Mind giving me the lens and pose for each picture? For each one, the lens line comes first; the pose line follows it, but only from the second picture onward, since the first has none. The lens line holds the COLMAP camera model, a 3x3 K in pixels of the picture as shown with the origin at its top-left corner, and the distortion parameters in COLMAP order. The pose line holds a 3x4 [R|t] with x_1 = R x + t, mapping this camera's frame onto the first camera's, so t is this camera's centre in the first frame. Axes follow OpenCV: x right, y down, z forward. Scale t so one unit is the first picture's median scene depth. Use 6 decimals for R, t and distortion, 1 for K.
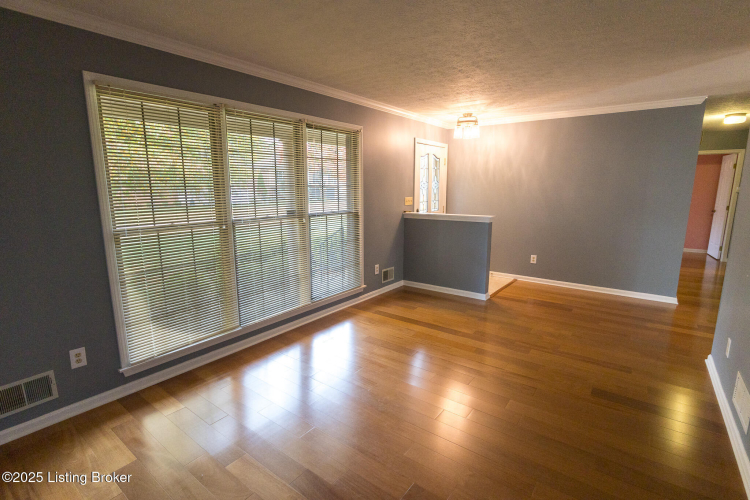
lens RADIAL K [[366.4, 0, 376.4], [0, 366.4, 250.2], [0, 0, 1]] dist [0.001994, 0.000039]
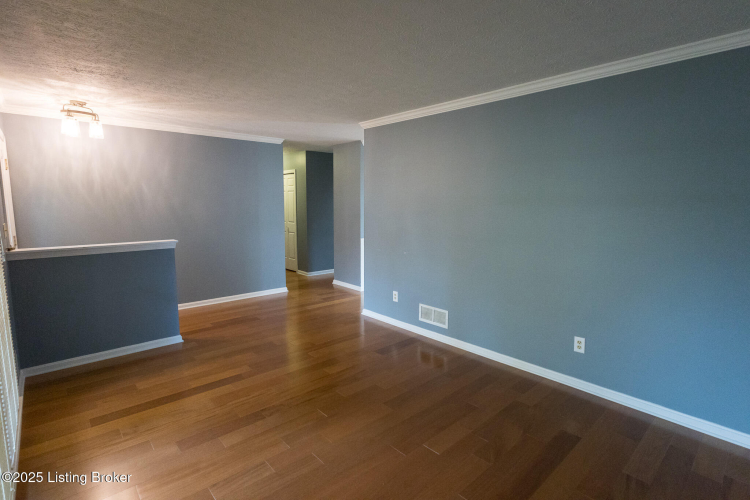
lens RADIAL K [[366.4, 0, 376.1], [0, 366.4, 251.9], [0, 0, 1]] dist [0.001994, 0.000039]
pose [[0.205693, -0.128797, 0.970104, -0.340112], [0.171317, 0.980733, 0.093883, -0.055870], [-0.963505, 0.146884, 0.223795, 0.323852]]
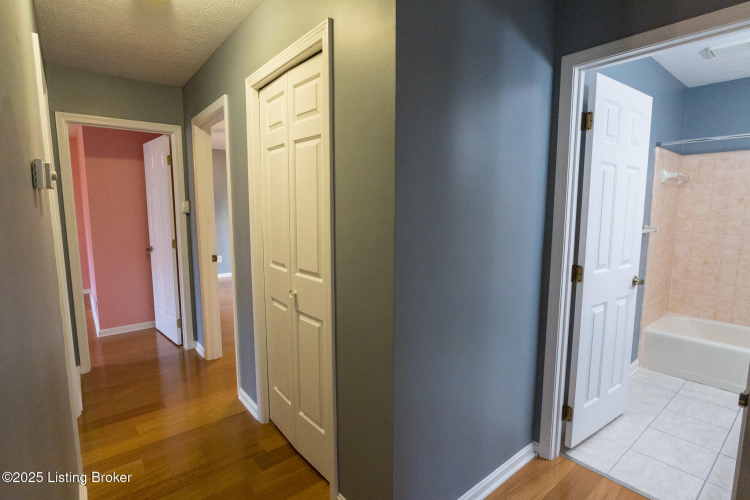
lens RADIAL K [[366.4, 0, 375.6], [0, 366.4, 250.3], [0, 0, 1]] dist [0.001994, 0.000039]
pose [[0.247397, -0.116055, 0.961939, 0.725961], [0.171344, 0.982394, 0.074456, -0.129041], [-0.953644, 0.146402, 0.262927, 0.813539]]
